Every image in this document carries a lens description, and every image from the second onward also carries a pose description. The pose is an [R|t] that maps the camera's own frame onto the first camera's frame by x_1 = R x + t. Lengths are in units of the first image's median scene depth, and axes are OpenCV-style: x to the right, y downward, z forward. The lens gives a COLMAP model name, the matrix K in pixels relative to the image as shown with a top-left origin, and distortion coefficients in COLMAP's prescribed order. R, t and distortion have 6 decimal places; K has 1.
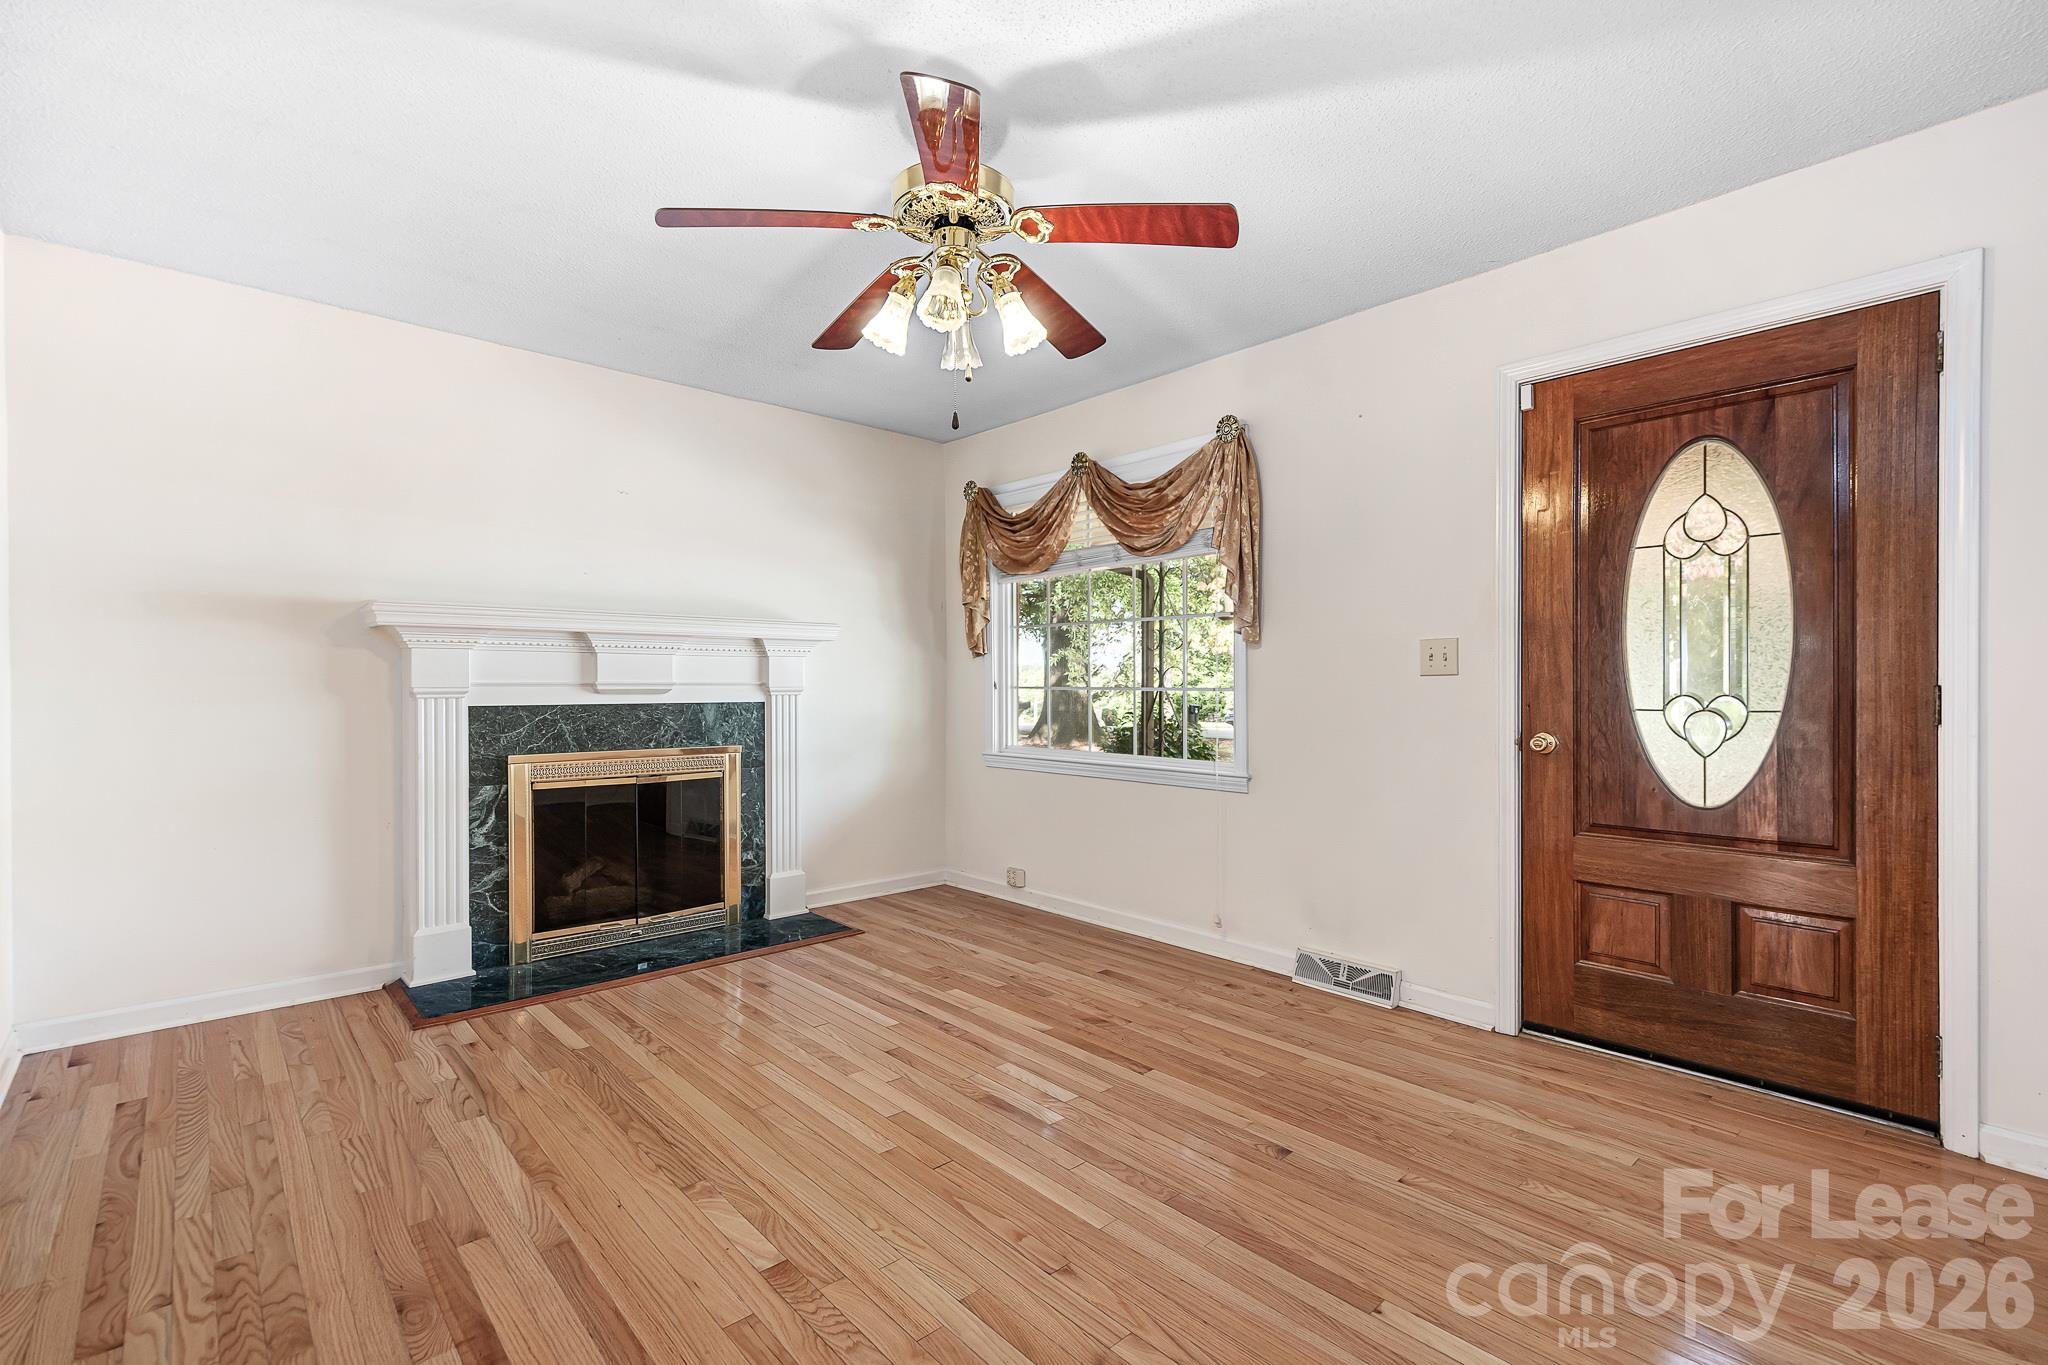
lens RADIAL K [[926.1, 0, 1022.4], [0, 926.1, 683.1], [0, 0, 1]] dist [0.021077, -0.005496]
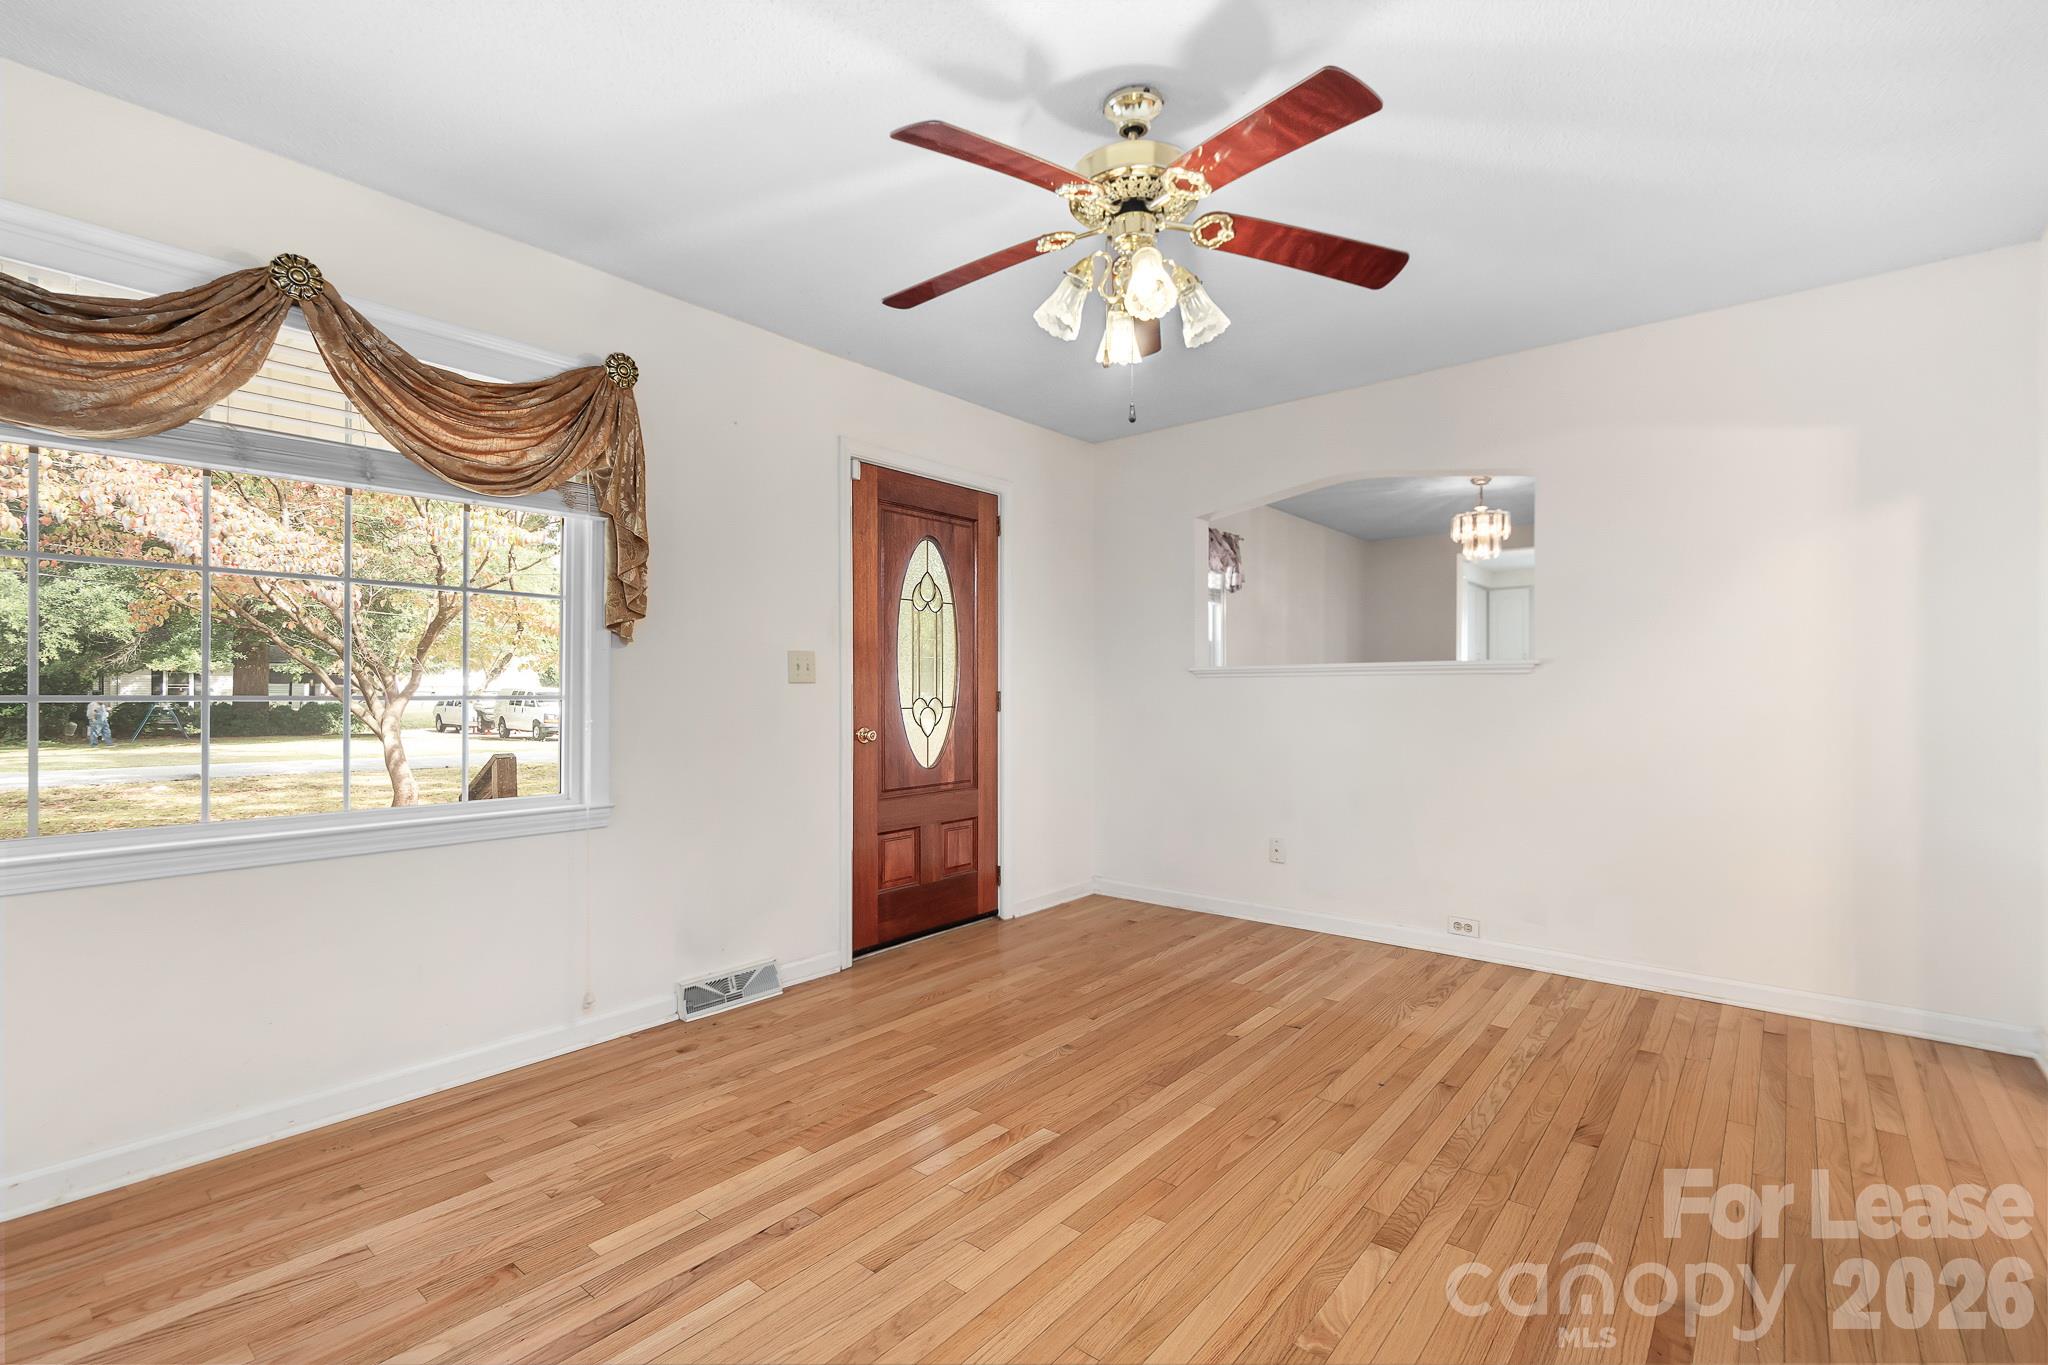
lens RADIAL K [[926.1, 0, 1022.9], [0, 926.1, 691.1], [0, 0, 1]] dist [0.021077, -0.005496]
pose [[-0.156098, 0.000720, 0.987741, -0.826324], [-0.000866, 0.999999, -0.000865, 0.002120], [-0.987741, -0.000990, -0.156098, 1.045981]]
